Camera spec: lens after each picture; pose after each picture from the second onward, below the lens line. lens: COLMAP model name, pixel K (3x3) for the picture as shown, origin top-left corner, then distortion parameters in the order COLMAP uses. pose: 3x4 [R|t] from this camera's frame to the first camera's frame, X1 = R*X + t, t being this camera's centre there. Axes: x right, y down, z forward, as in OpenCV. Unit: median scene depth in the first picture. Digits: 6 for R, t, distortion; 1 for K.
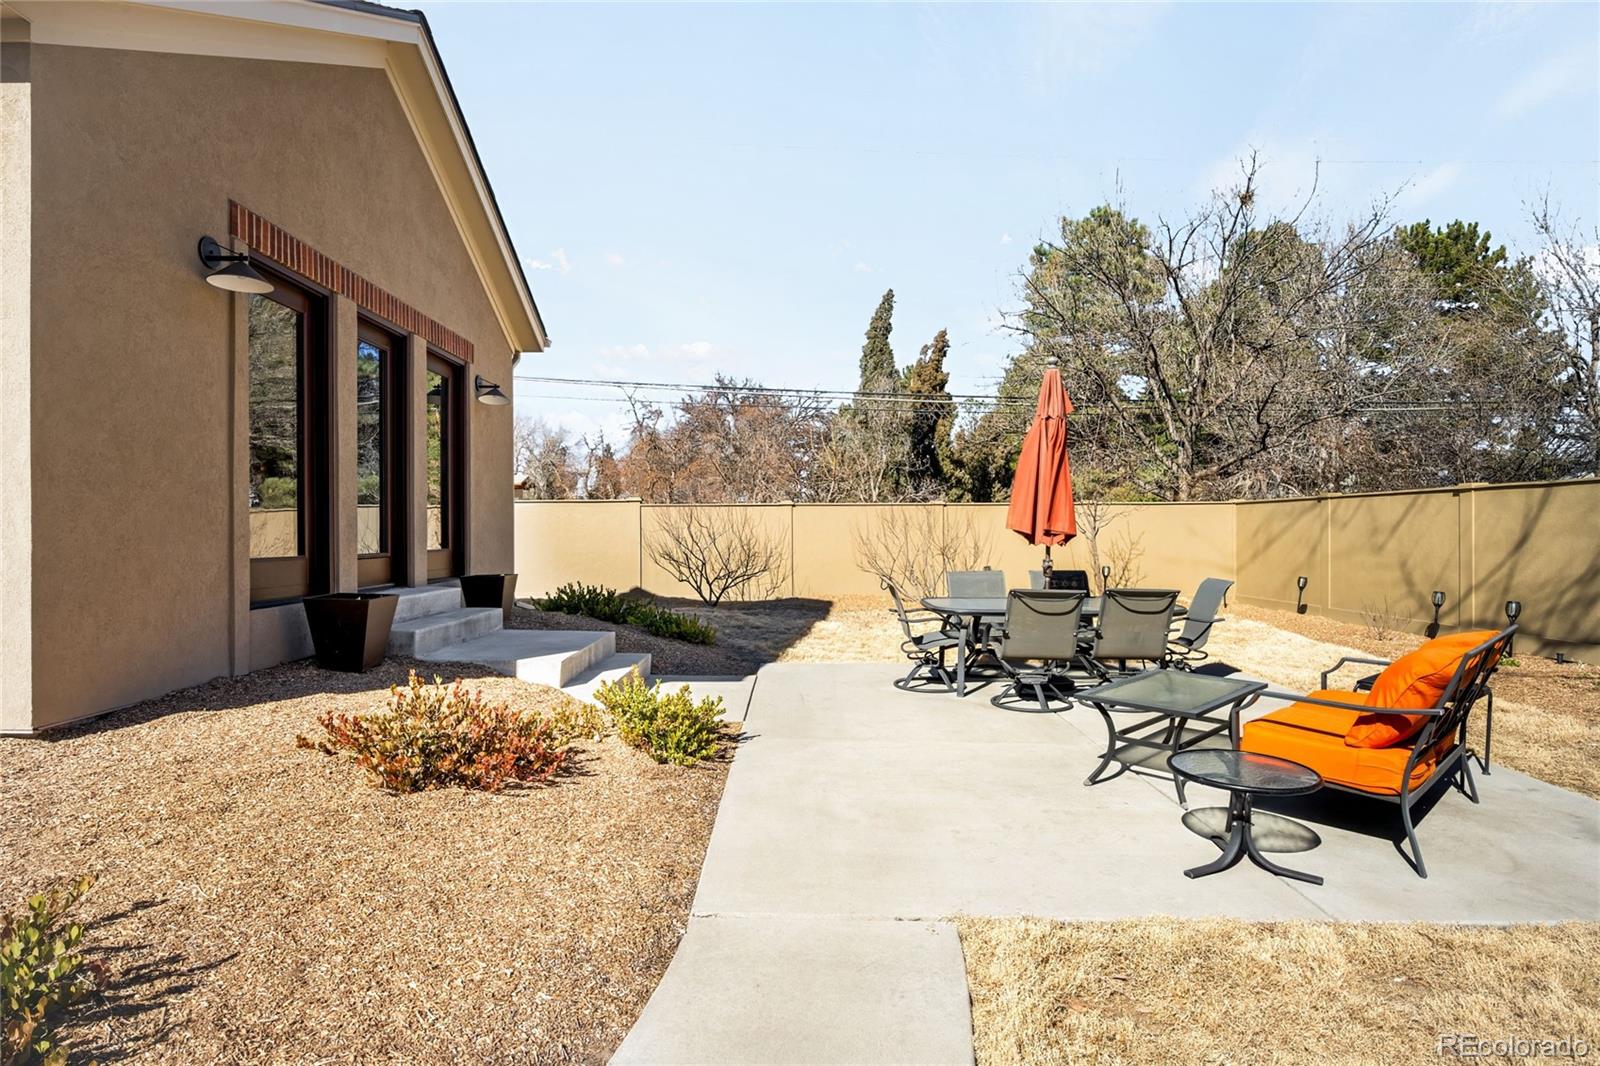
lens RADIAL K [[875.3, 0, 800.0], [0, 875.3, 533.0], [0, 0, 1]] dist [0.000168, 0.000564]
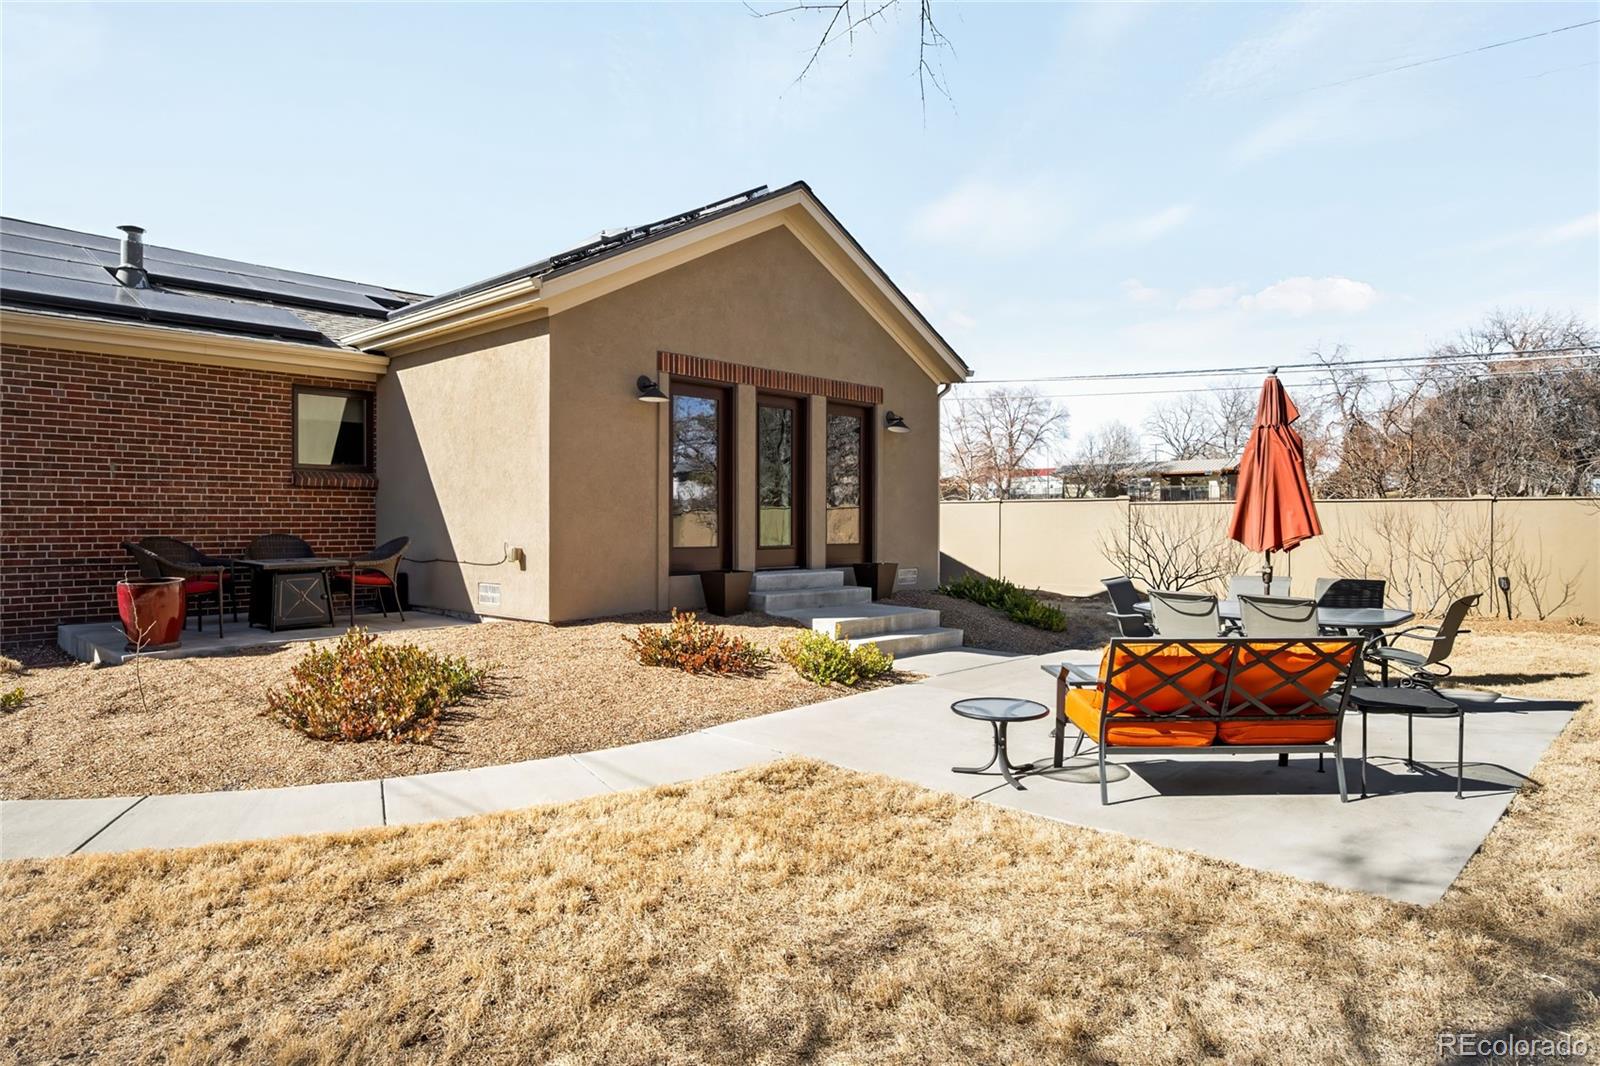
lens RADIAL K [[970.0, 0, 800.0], [0, 970.0, 533.0], [0, 0, 1]] dist [-0.002899, 0.000176]
pose [[0.727738, 0.013303, -0.685726, 0.755387], [-0.006010, 0.999897, 0.013018, -0.022080], [0.685829, -0.005352, 0.727743, -0.216592]]
